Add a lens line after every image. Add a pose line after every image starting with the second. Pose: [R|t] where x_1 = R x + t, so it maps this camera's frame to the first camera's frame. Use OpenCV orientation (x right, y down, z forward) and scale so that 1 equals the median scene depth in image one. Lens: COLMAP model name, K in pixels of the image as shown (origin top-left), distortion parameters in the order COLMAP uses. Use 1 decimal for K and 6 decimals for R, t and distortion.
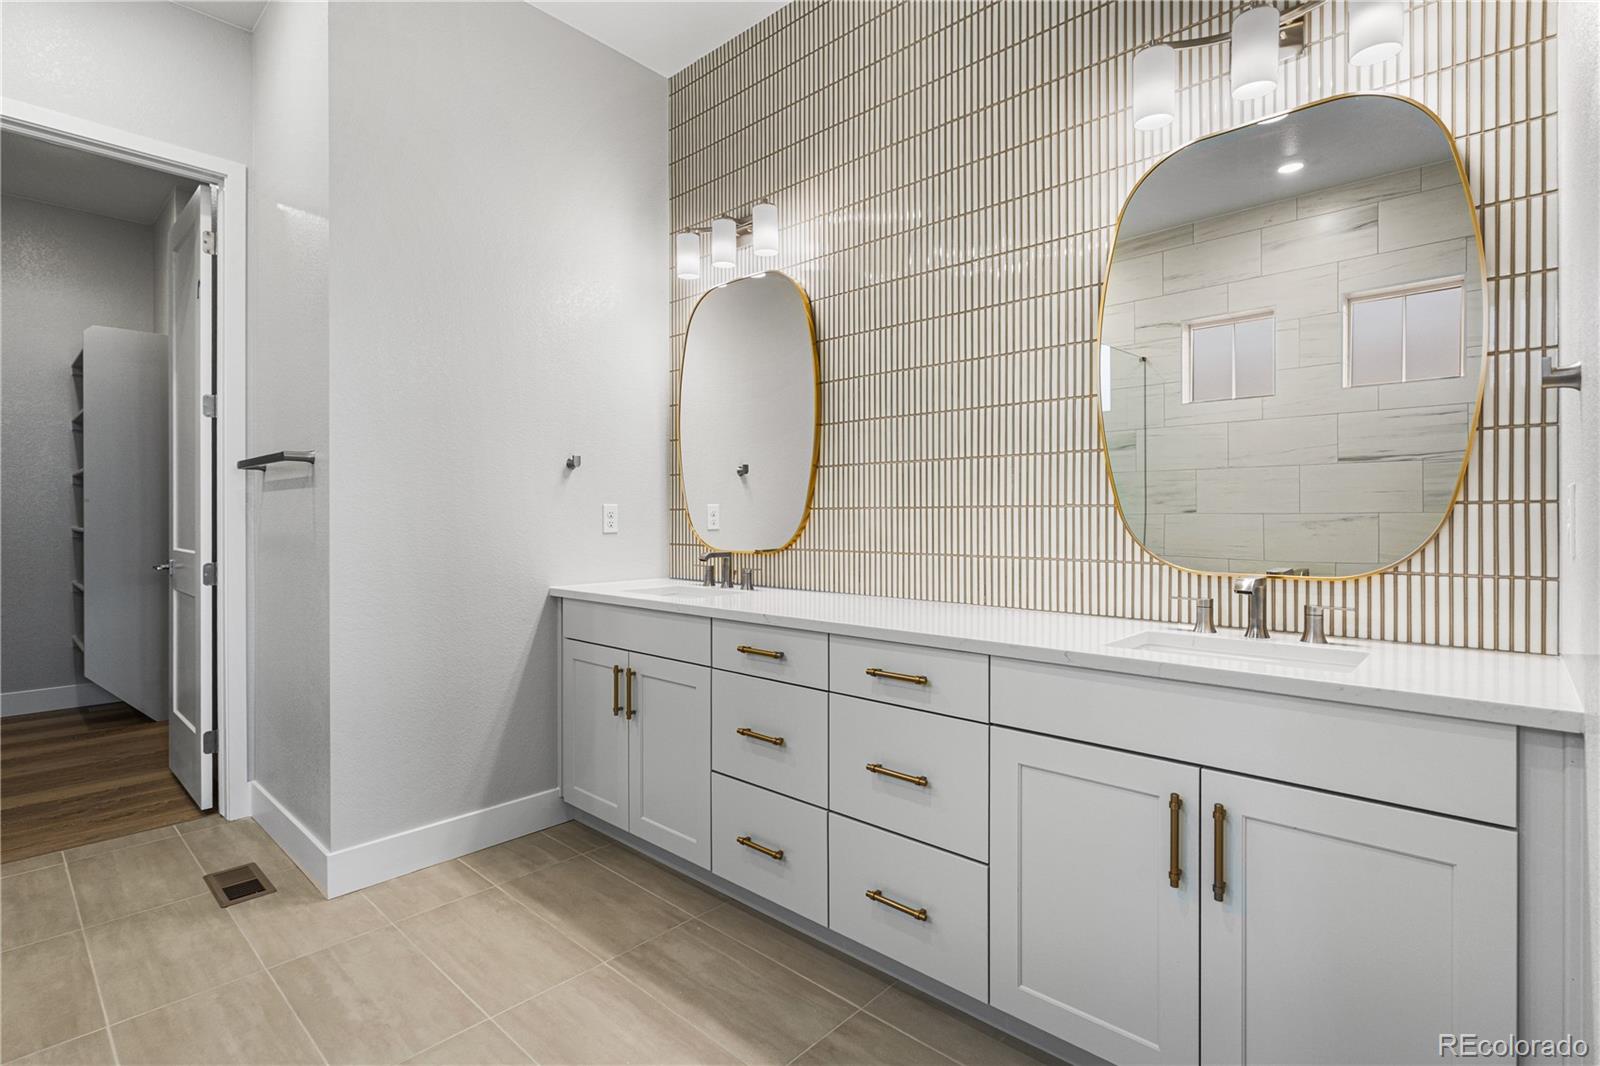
lens RADIAL K [[771.0, 0, 801.6], [0, 771.0, 519.1], [0, 0, 1]] dist [-0.003204, 0.000619]
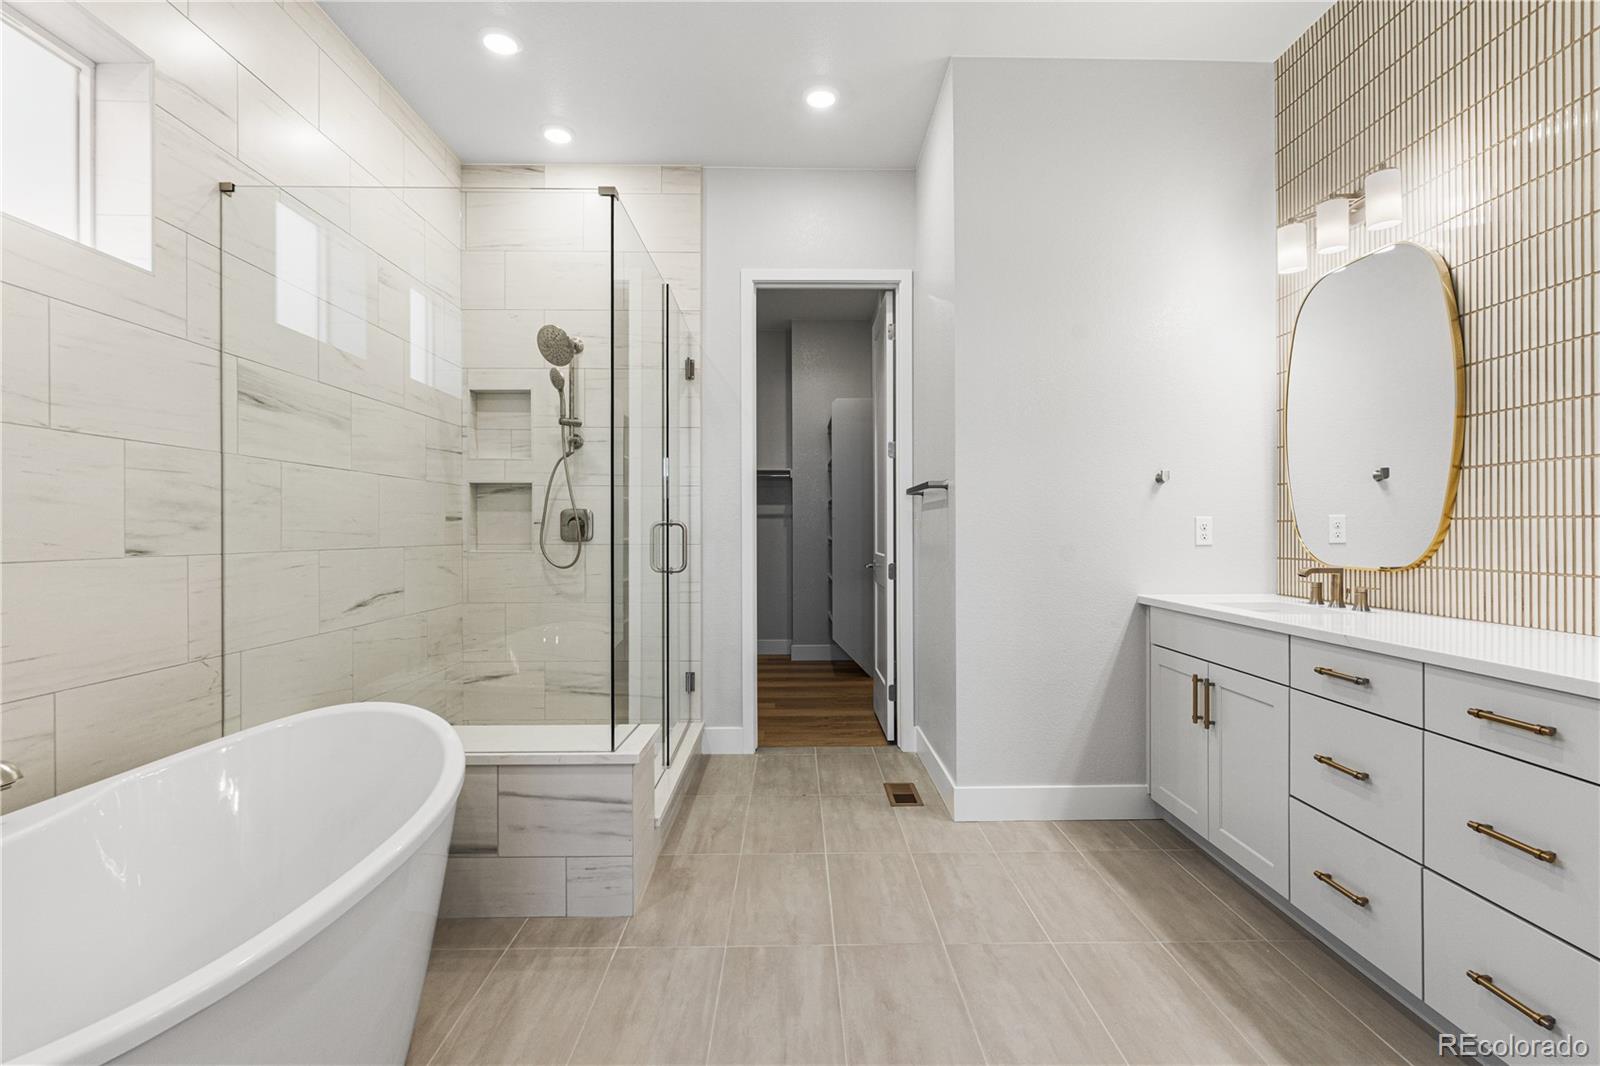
lens RADIAL K [[771.0, 0, 796.3], [0, 771.0, 531.5], [0, 0, 1]] dist [-0.003204, 0.000619]
pose [[0.684301, -0.000463, -0.729199, 0.137347], [0.000927, 1.000000, 0.000234, -0.000574], [0.729199, -0.000836, 0.684301, -0.082762]]
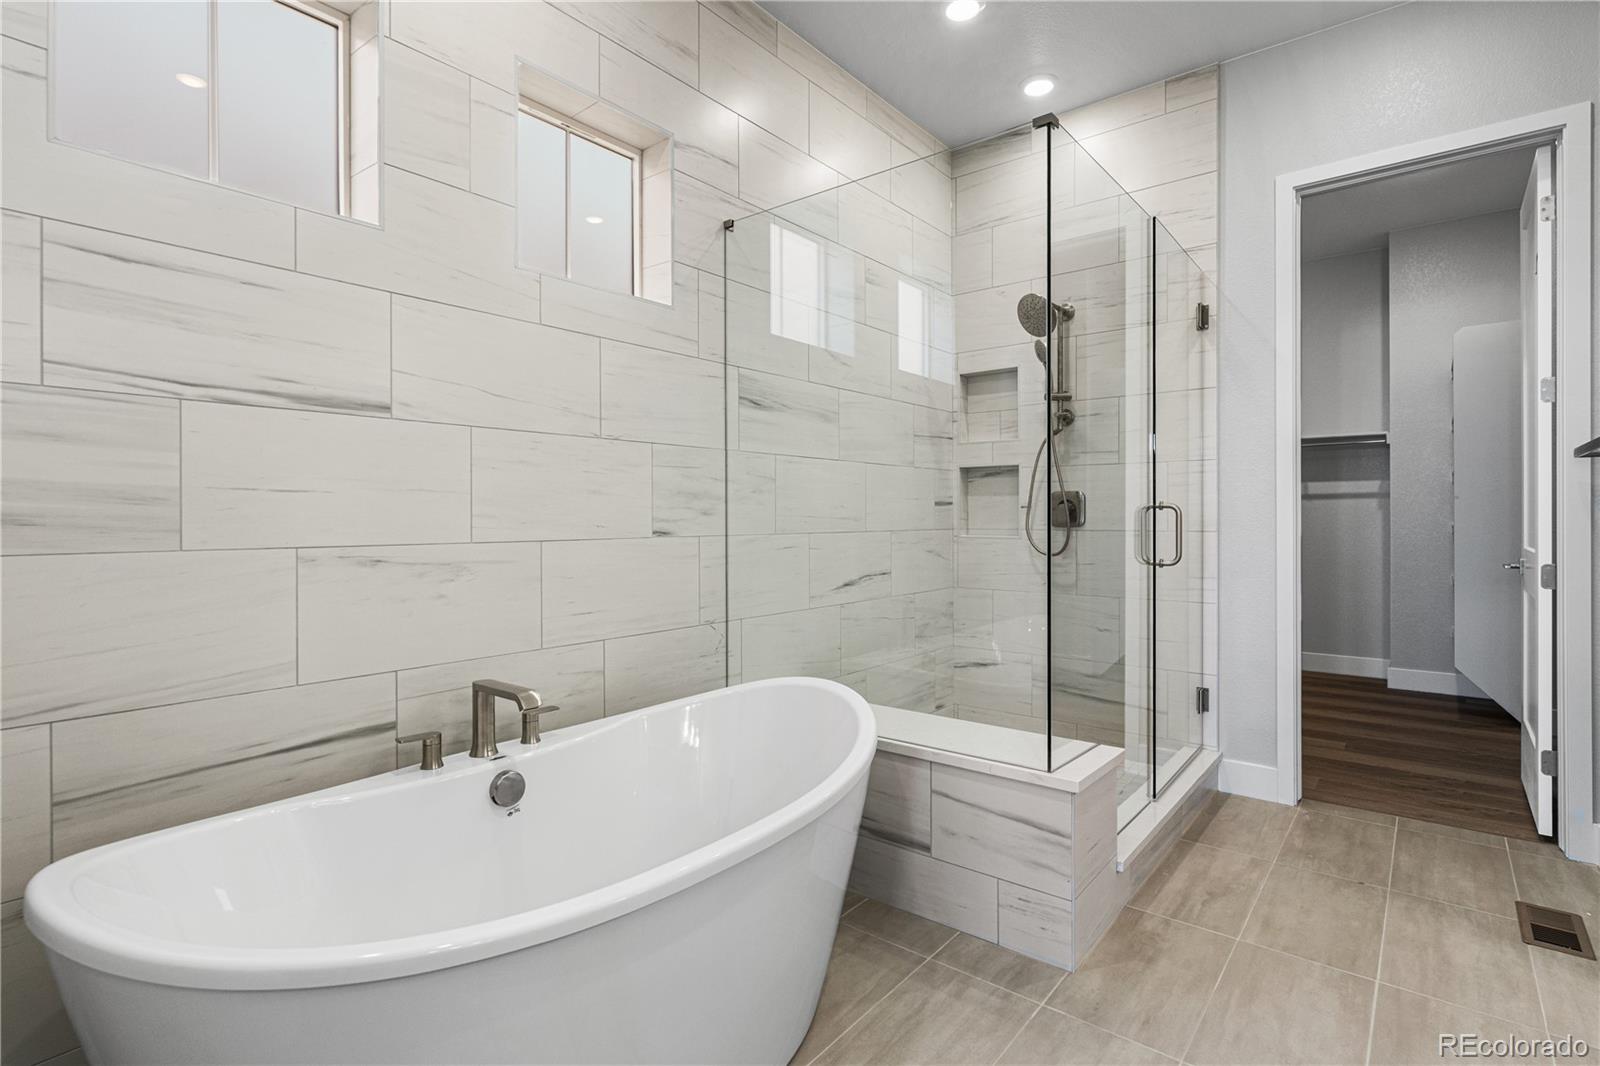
lens RADIAL K [[771.0, 0, 792.4], [0, 771.0, 520.3], [0, 0, 1]] dist [-0.003204, 0.000619]
pose [[0.051977, 0.004348, -0.998639, 0.092451], [0.002337, 0.999987, 0.004475, -0.000410], [0.998646, -0.002566, 0.051966, 0.075822]]
